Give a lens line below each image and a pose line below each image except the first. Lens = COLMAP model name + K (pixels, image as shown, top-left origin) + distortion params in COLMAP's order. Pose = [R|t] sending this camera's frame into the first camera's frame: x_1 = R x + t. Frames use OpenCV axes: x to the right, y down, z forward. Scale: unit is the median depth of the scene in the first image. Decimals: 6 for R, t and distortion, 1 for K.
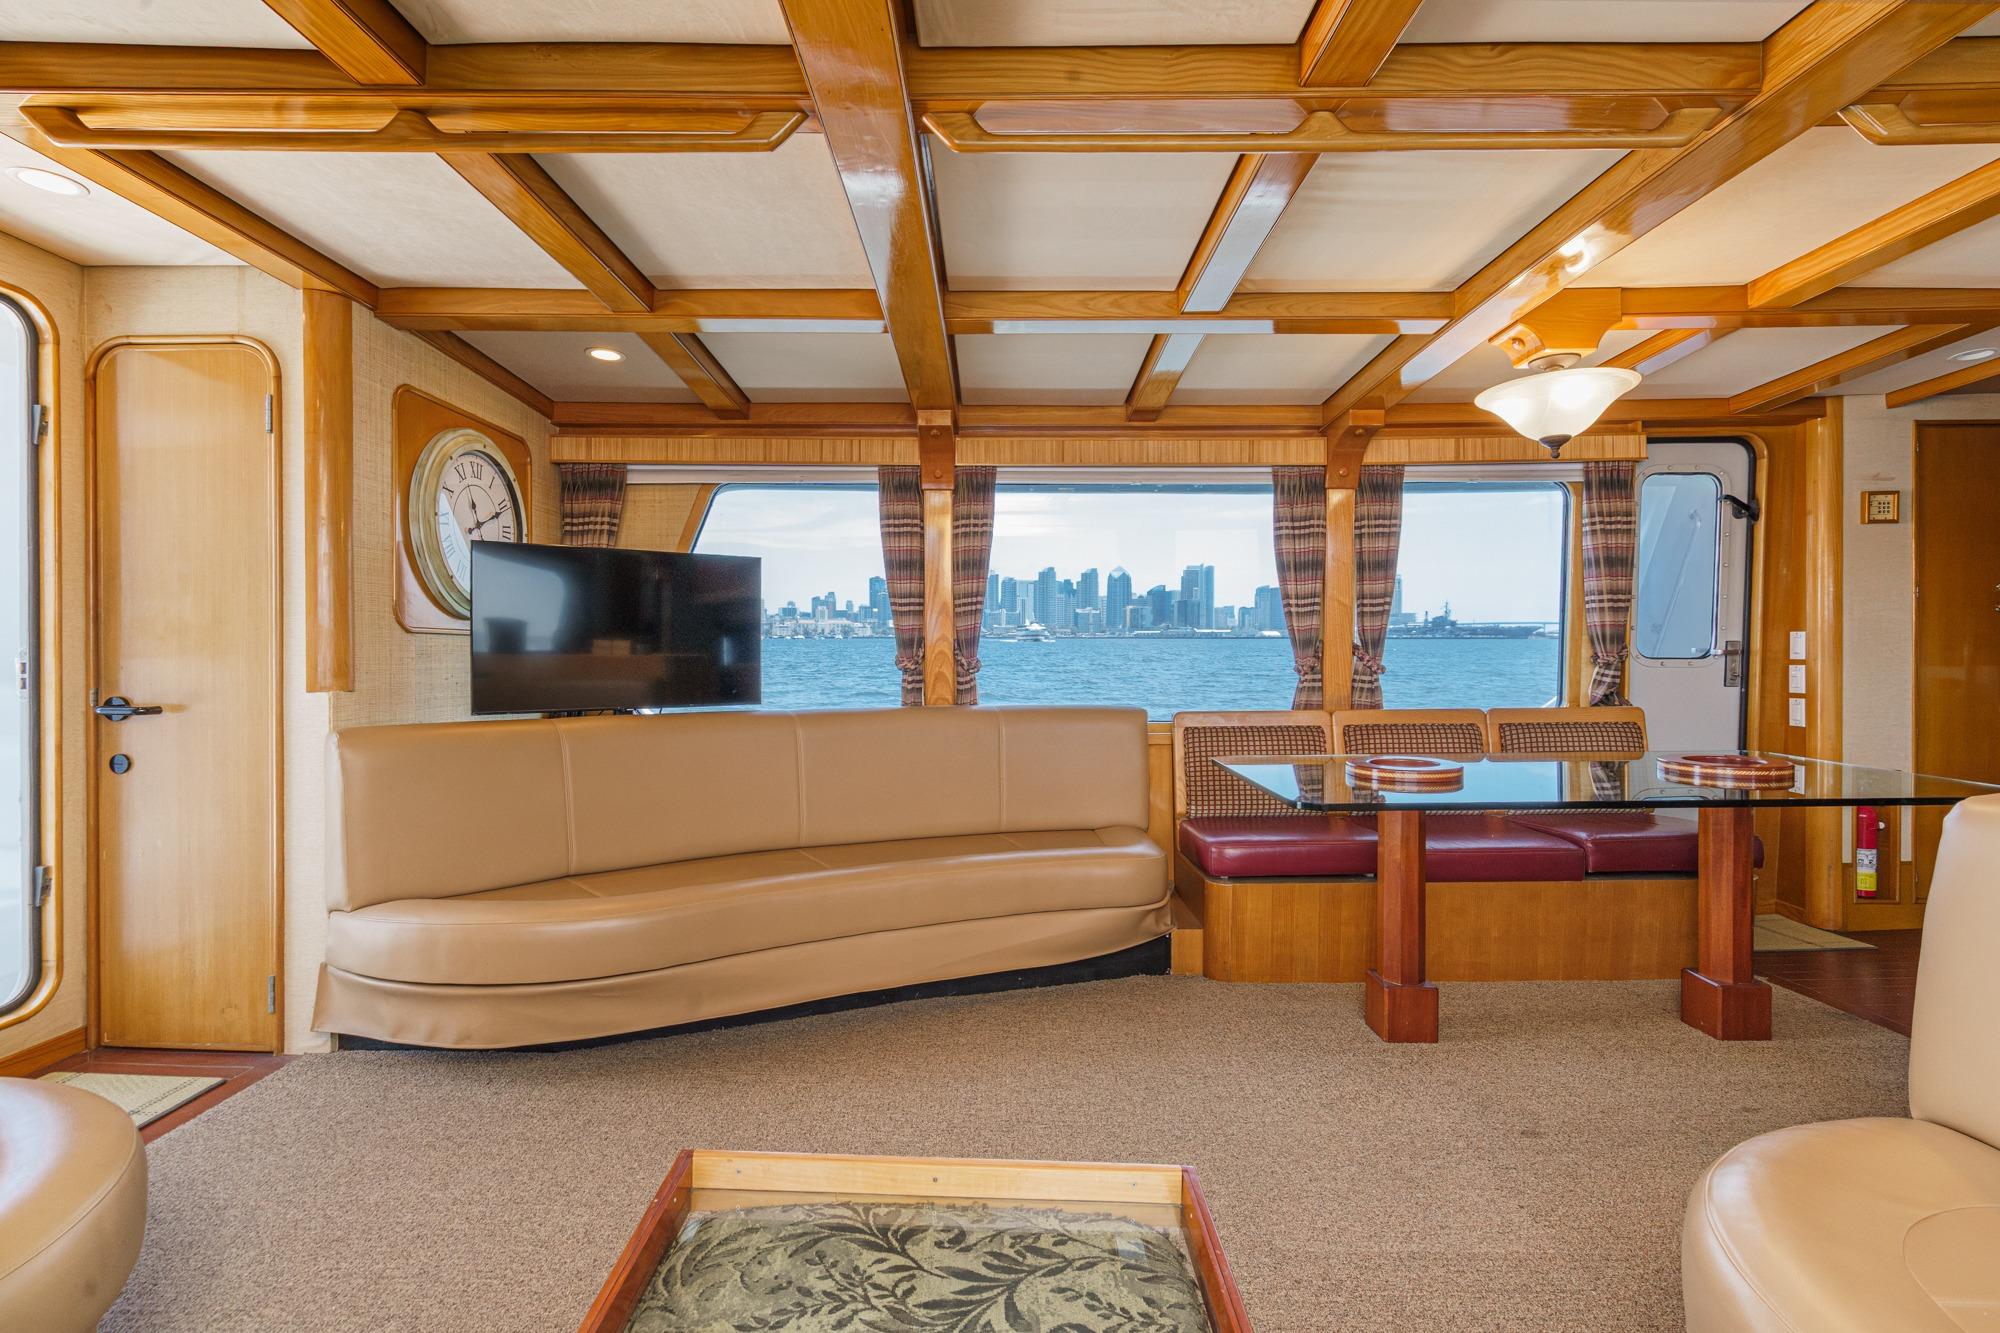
lens RADIAL K [[914.8, 0, 1001.6], [0, 914.8, 660.5], [0, 0, 1]] dist [-0.000690, -0.000112]
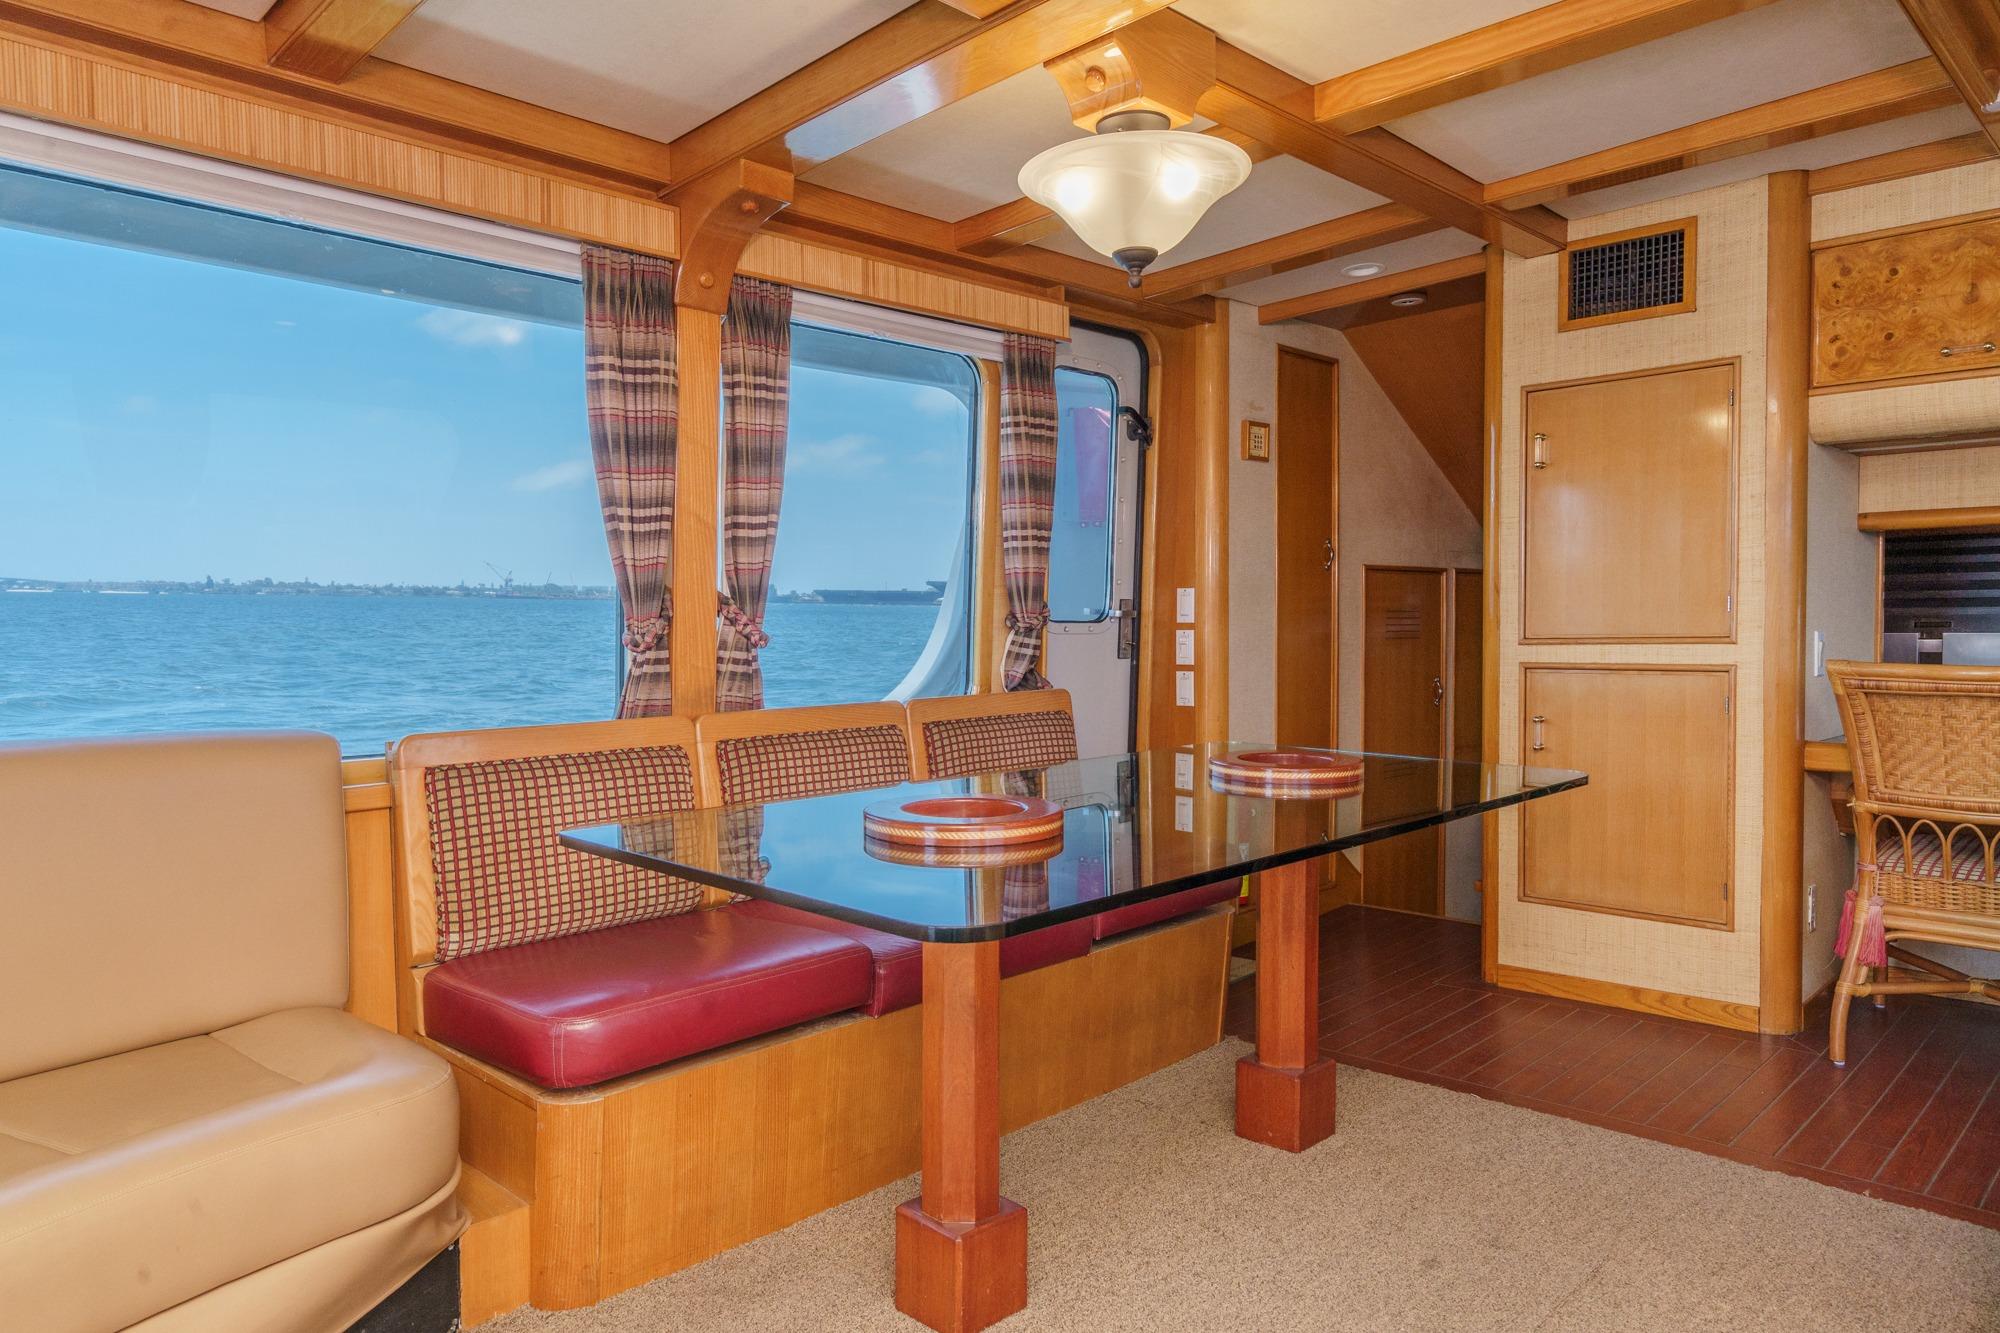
lens RADIAL K [[1301.6, 0, 998.4], [0, 1301.6, 669.2], [0, 0, 1]] dist [-0.004753, -0.000528]
pose [[0.708266, -0.025077, 0.705501, -0.056473], [0.008899, 0.999607, 0.026596, 0.007873], [-0.705890, -0.012559, 0.708210, 0.317125]]
